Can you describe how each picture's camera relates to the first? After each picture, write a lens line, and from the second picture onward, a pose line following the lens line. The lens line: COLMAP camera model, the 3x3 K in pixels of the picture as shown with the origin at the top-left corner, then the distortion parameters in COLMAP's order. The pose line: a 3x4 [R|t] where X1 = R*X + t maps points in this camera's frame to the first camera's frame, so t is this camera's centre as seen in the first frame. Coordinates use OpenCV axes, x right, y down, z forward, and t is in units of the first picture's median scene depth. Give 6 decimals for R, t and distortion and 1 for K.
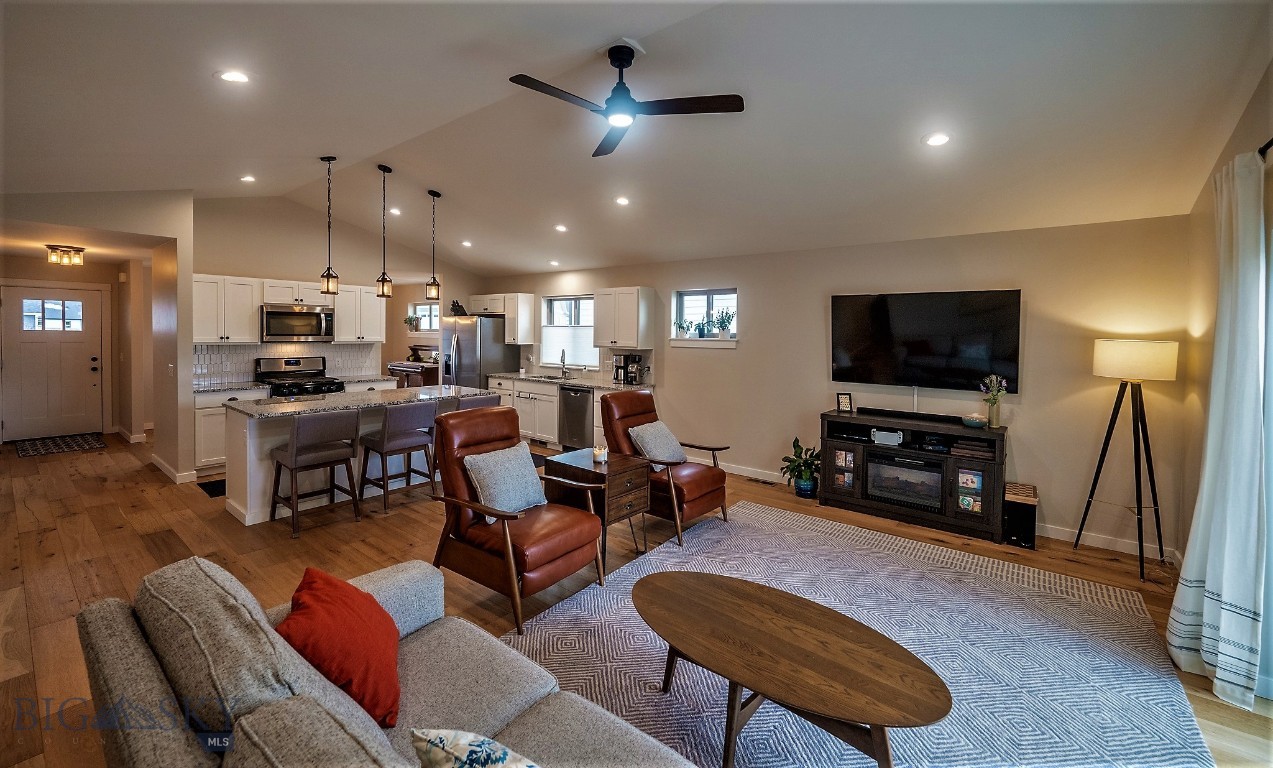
lens RADIAL K [[513.6, 0, 632.9], [0, 513.6, 341.8], [0, 0, 1]] dist [-0.000109, -0.000001]
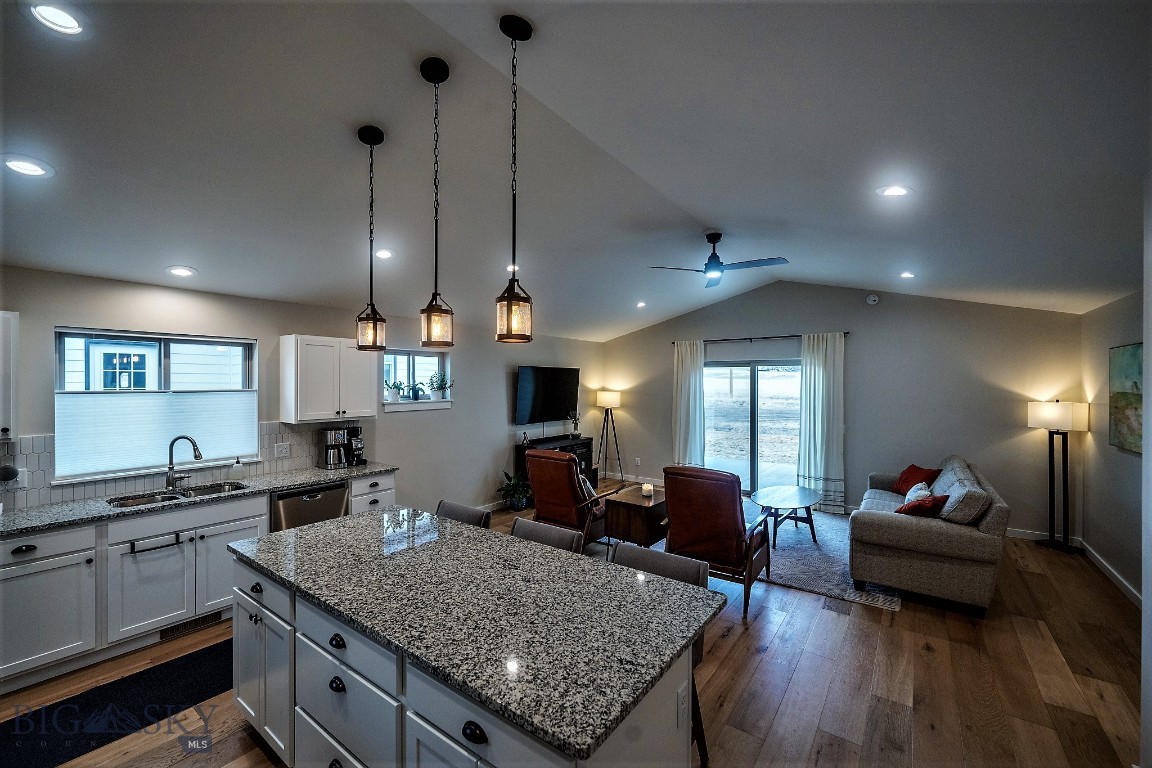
lens RADIAL K [[465.3, 0, 571.4], [0, 465.3, 385.3], [0, 0, 1]] dist [-0.001295, -0.000165]
pose [[-0.043298, -0.020822, 0.998845, -0.742848], [0.014046, 0.999671, 0.021448, -0.049135], [-0.998963, 0.014958, -0.042991, 0.736693]]
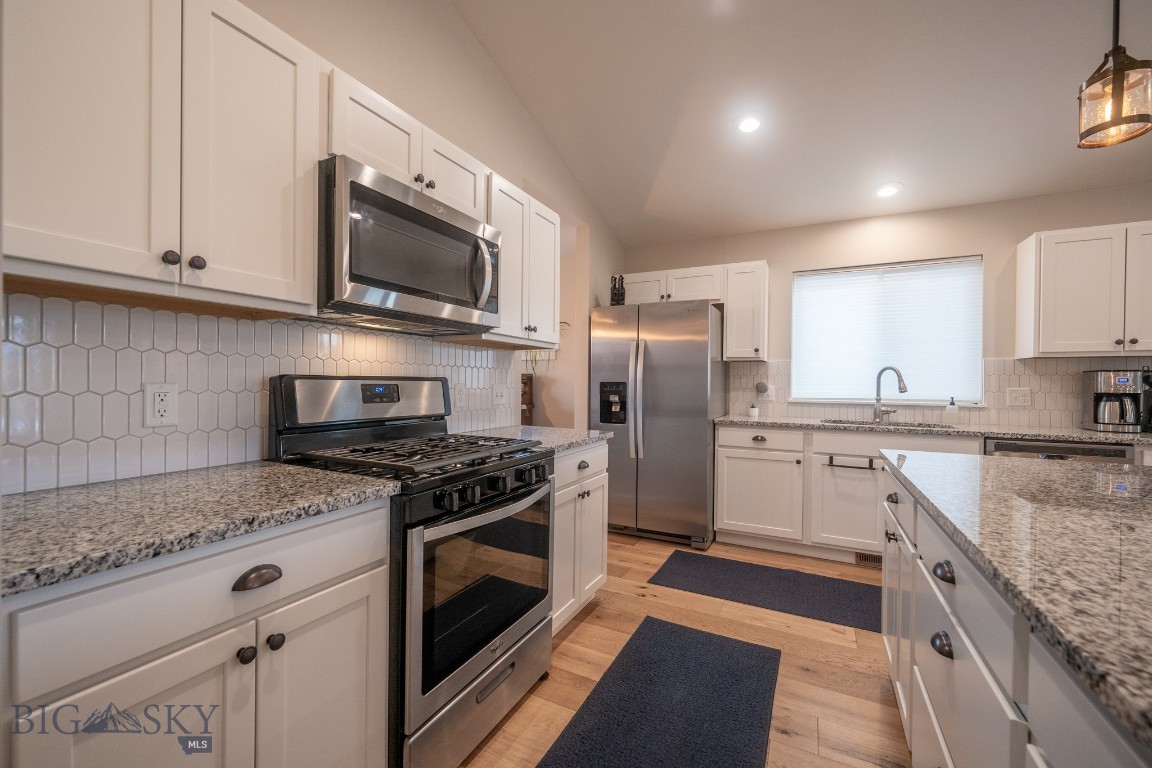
lens RADIAL K [[465.3, 0, 571.4], [0, 465.3, 385.3], [0, 0, 1]] dist [-0.001295, -0.000165]
pose [[0.980558, -0.007432, 0.196087, -0.625017], [0.010046, 0.999873, -0.012340, 0.042095], [-0.195970, 0.014070, 0.980509, 0.730260]]
